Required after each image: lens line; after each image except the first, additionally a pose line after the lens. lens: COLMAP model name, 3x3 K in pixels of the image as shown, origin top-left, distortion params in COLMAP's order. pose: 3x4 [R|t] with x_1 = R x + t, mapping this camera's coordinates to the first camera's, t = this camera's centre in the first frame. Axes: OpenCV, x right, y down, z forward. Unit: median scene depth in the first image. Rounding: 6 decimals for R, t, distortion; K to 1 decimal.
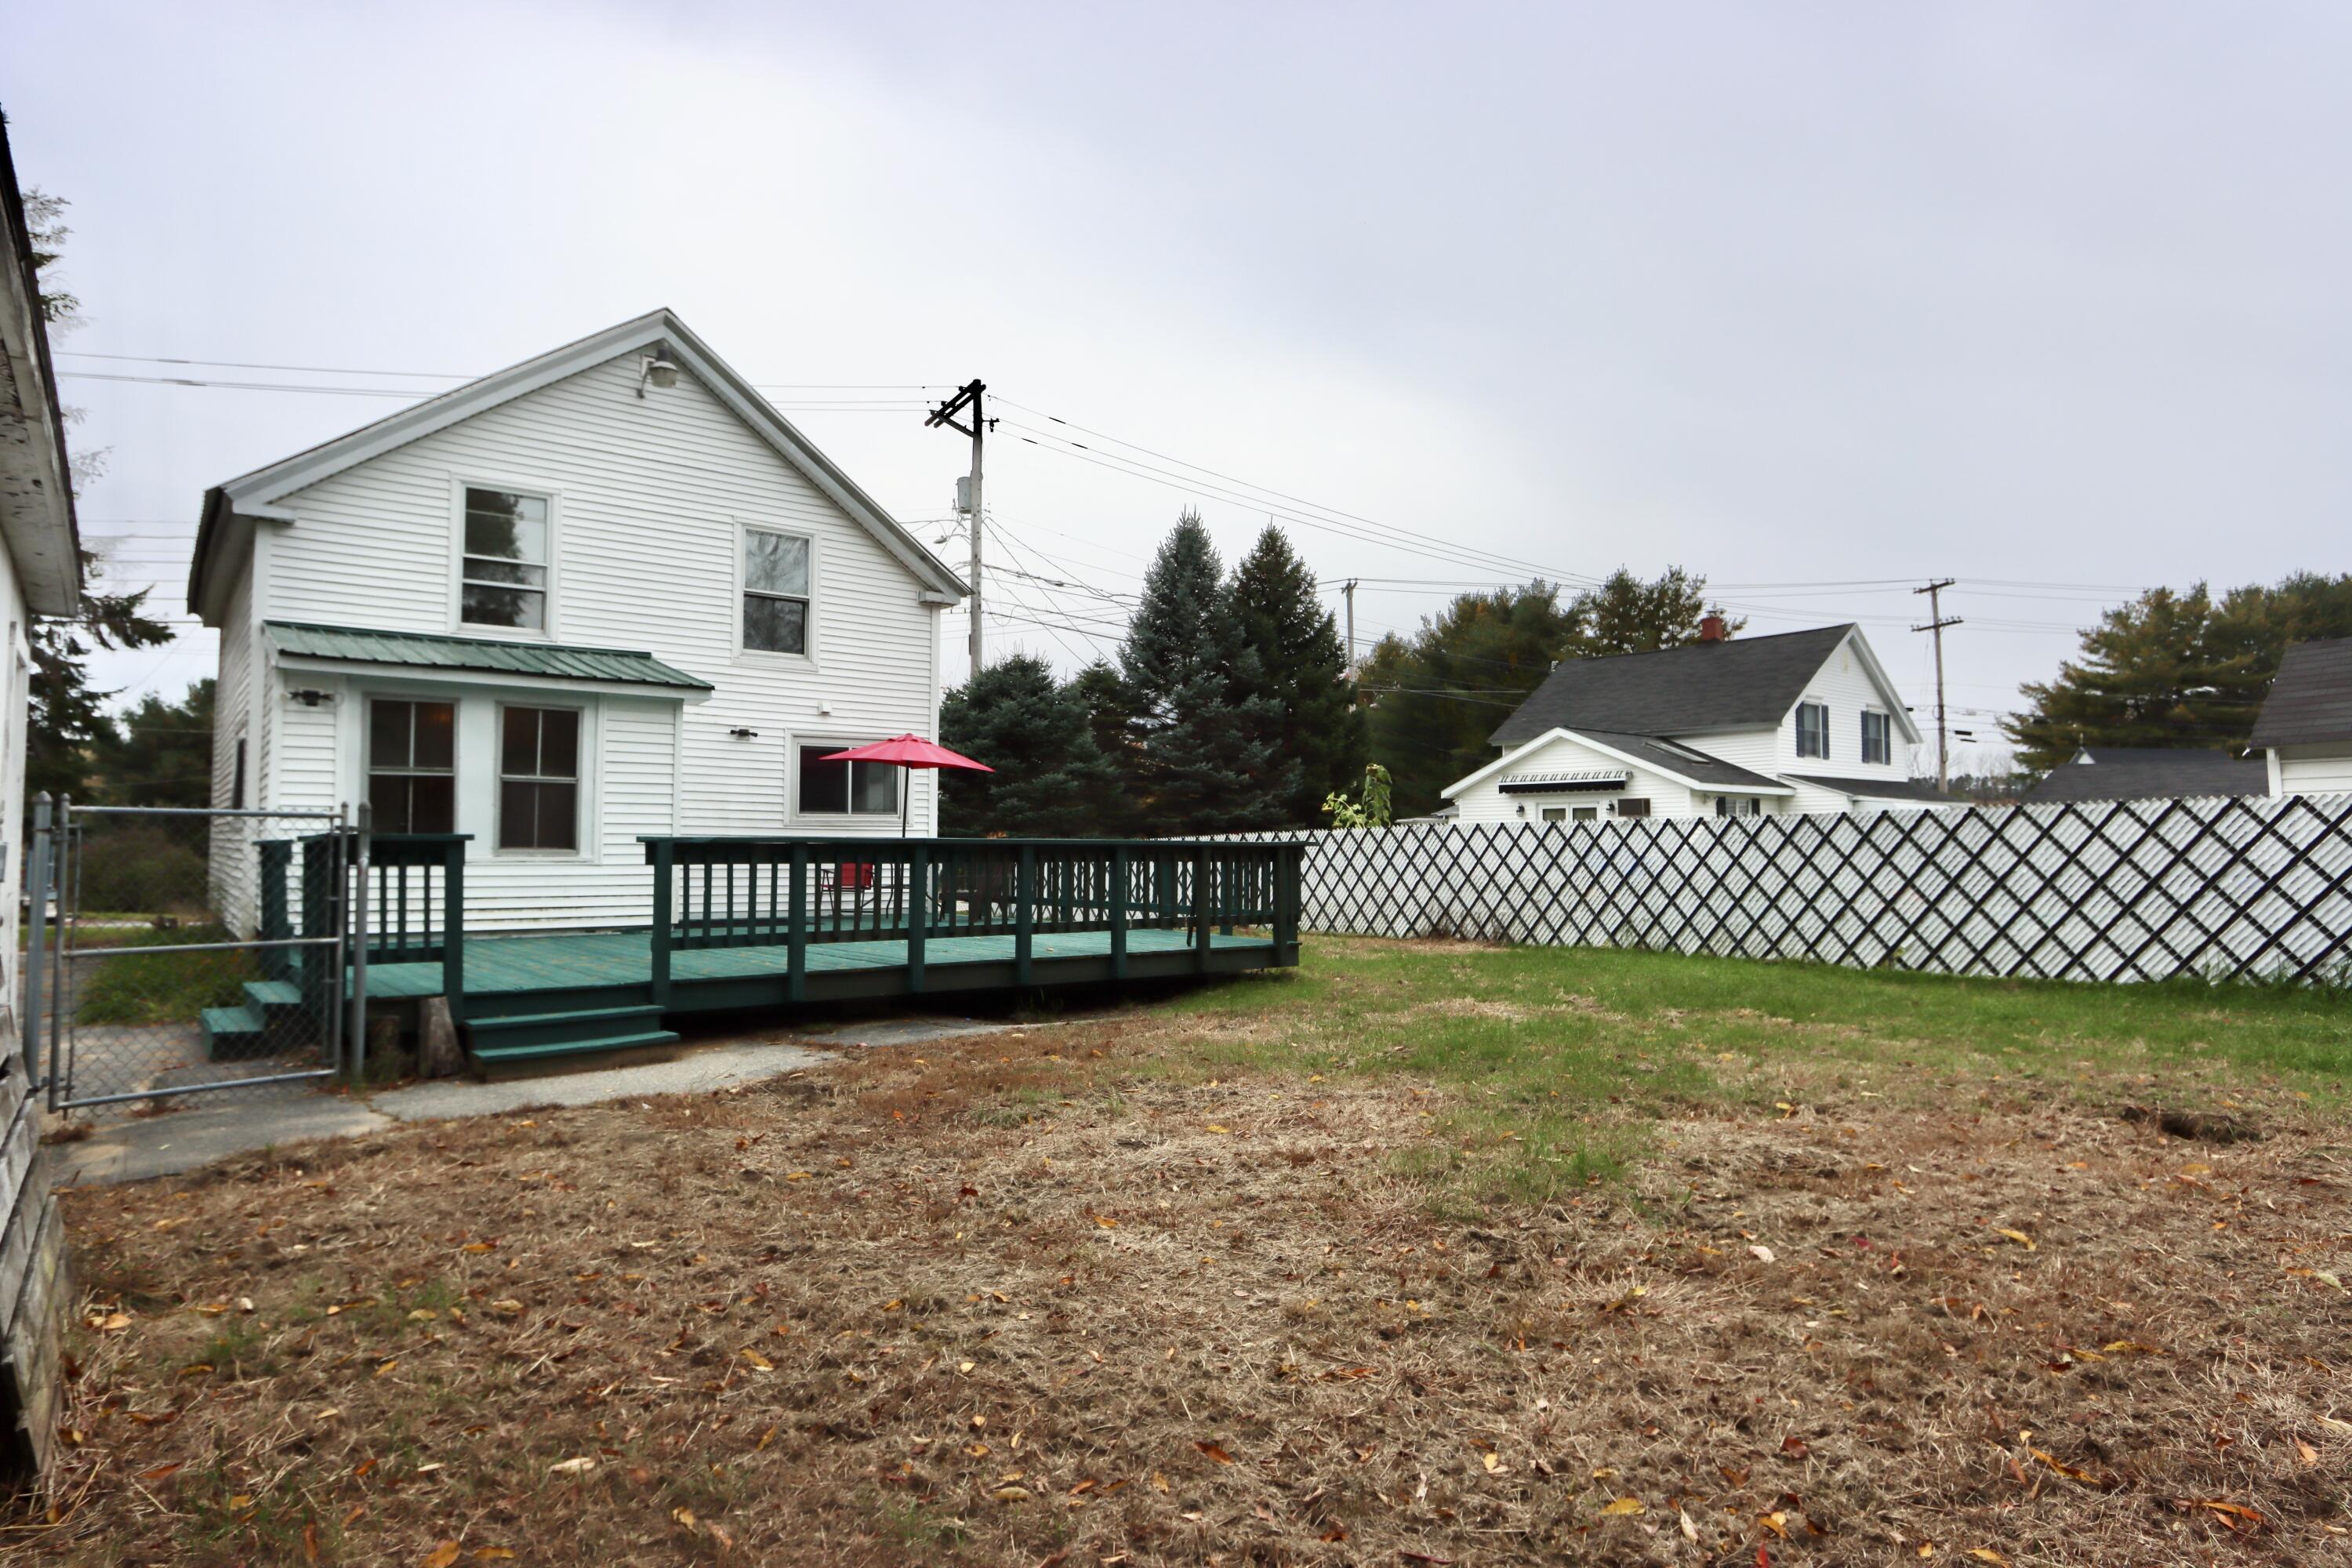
lens RADIAL K [[1304.7, 0, 1155.1], [0, 1304.7, 768.3], [0, 0, 1]] dist [-0.008089, 0.005455]
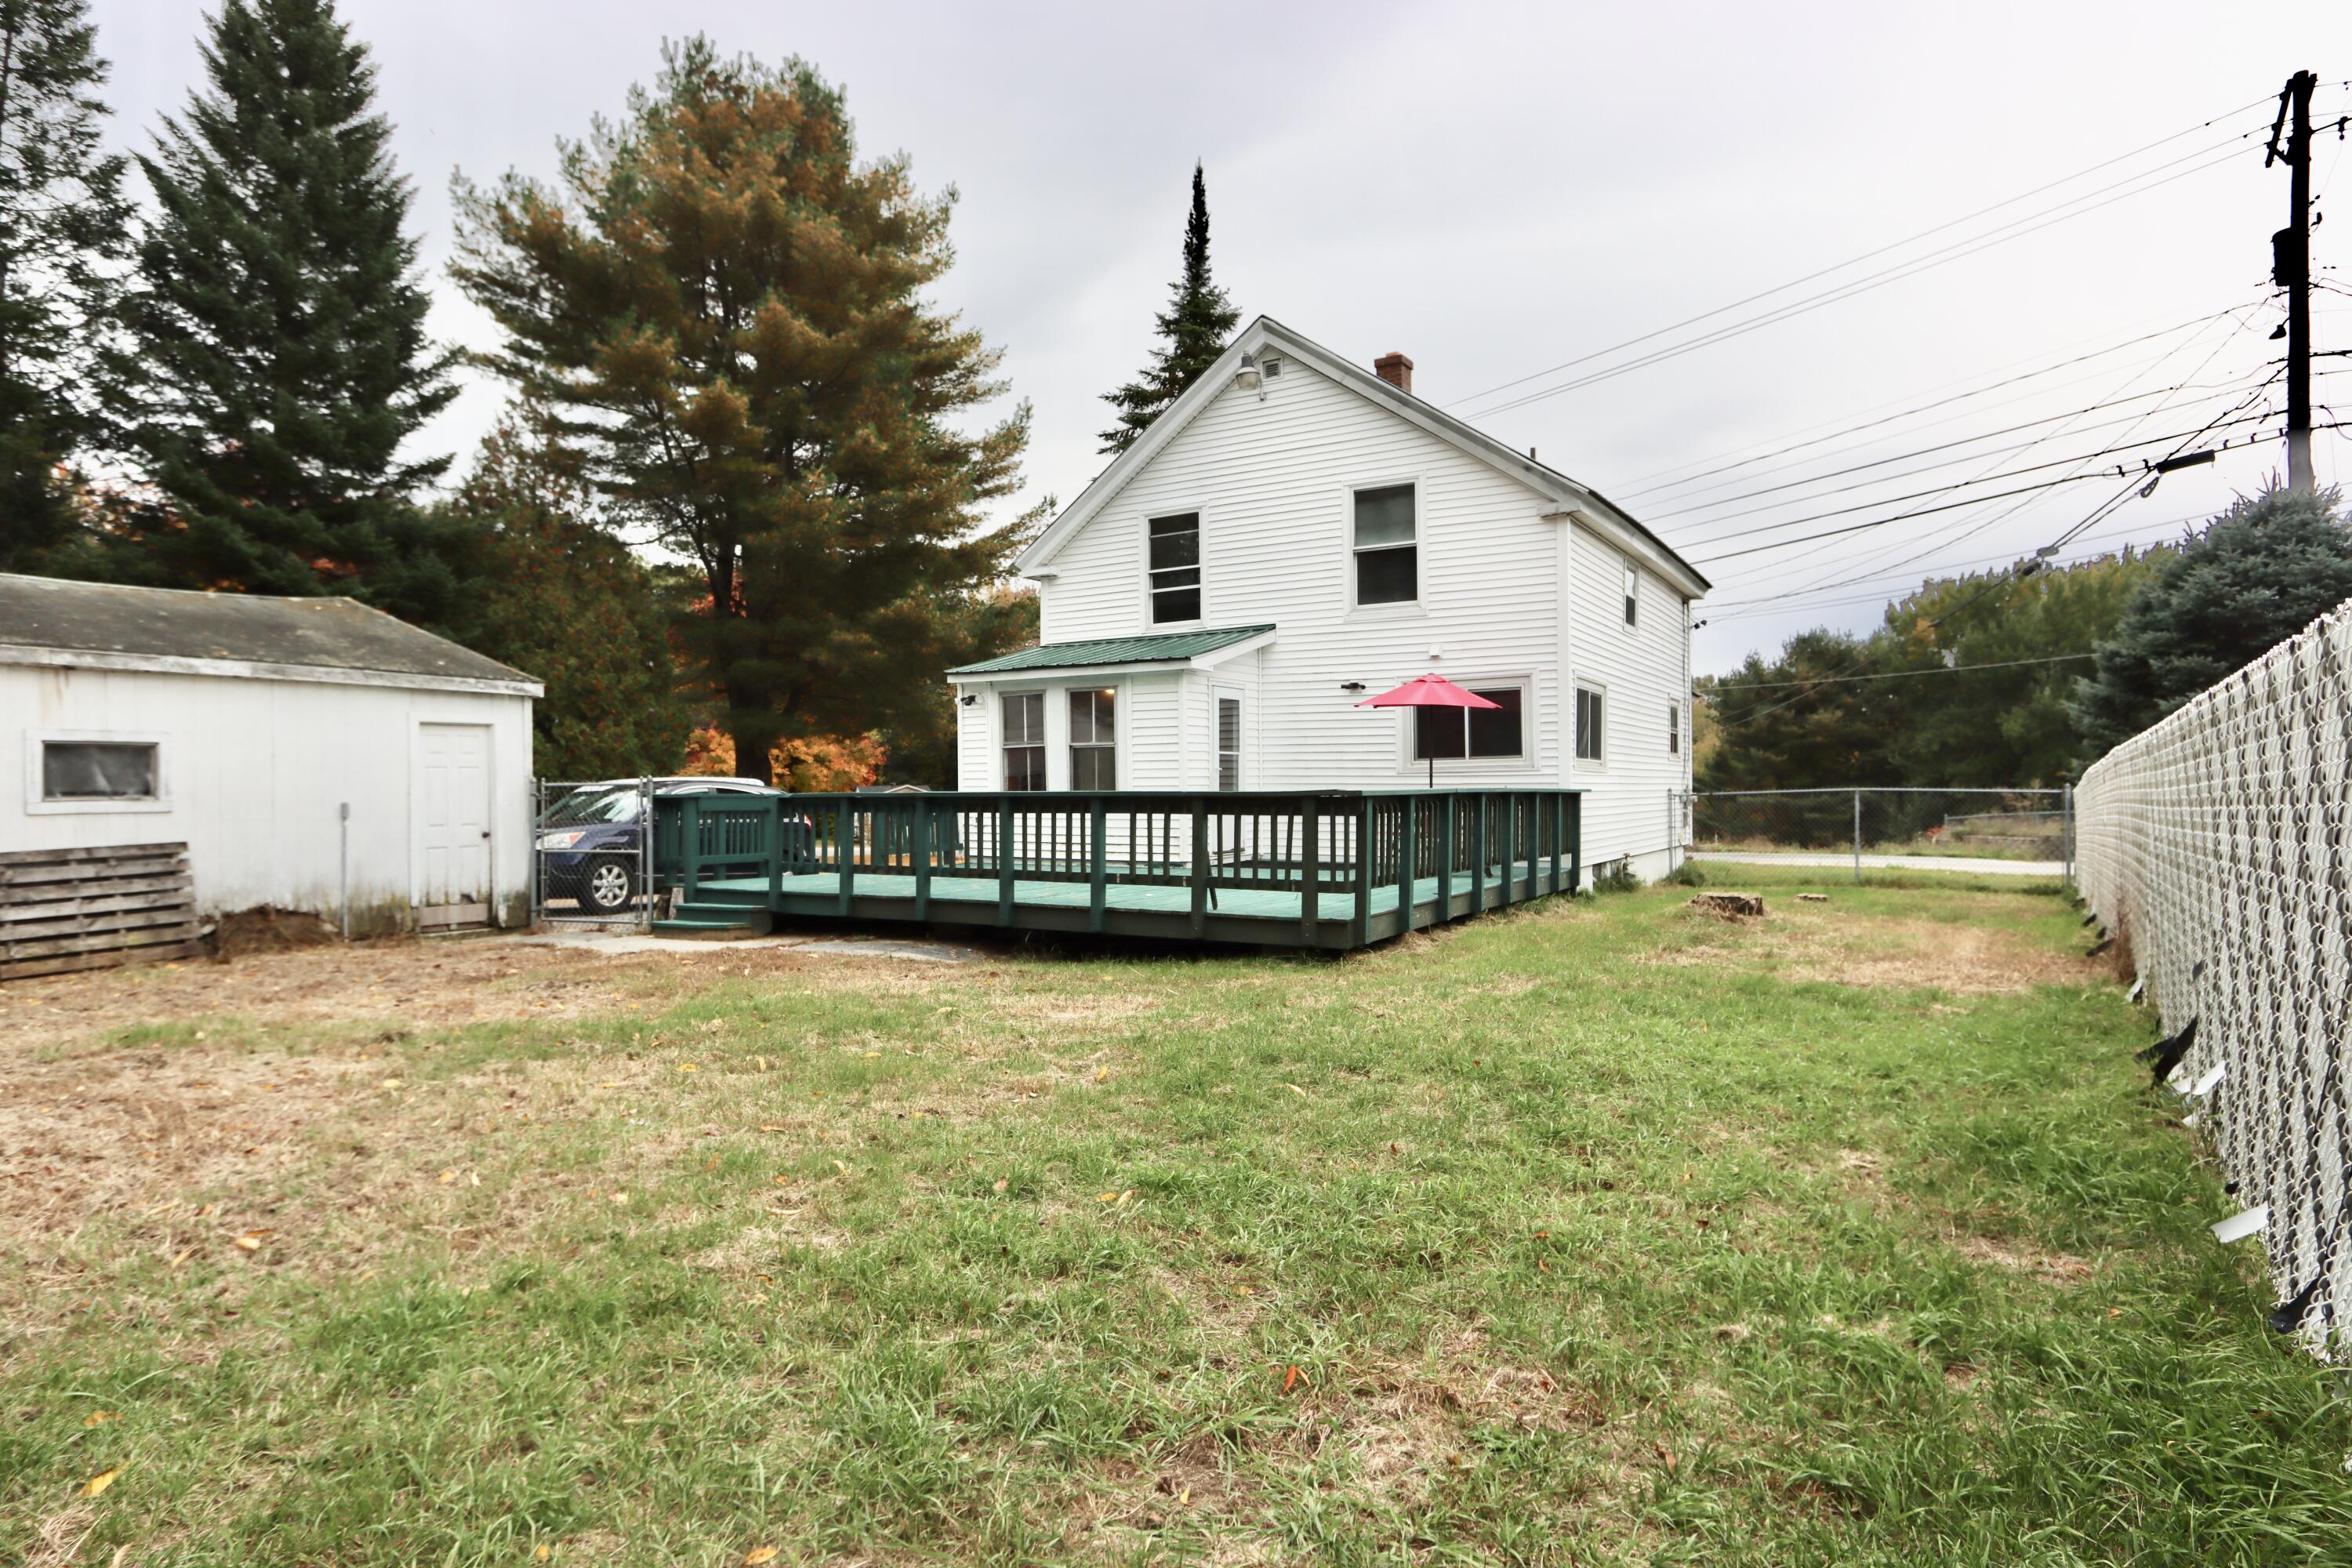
lens RADIAL K [[1304.7, 0, 1155.1], [0, 1304.7, 768.3], [0, 0, 1]] dist [-0.008089, 0.005455]
pose [[0.299766, -0.021883, -0.953762, 0.748792], [0.056429, 0.998393, -0.005171, 0.040377], [0.952342, -0.052270, 0.300520, 0.647755]]
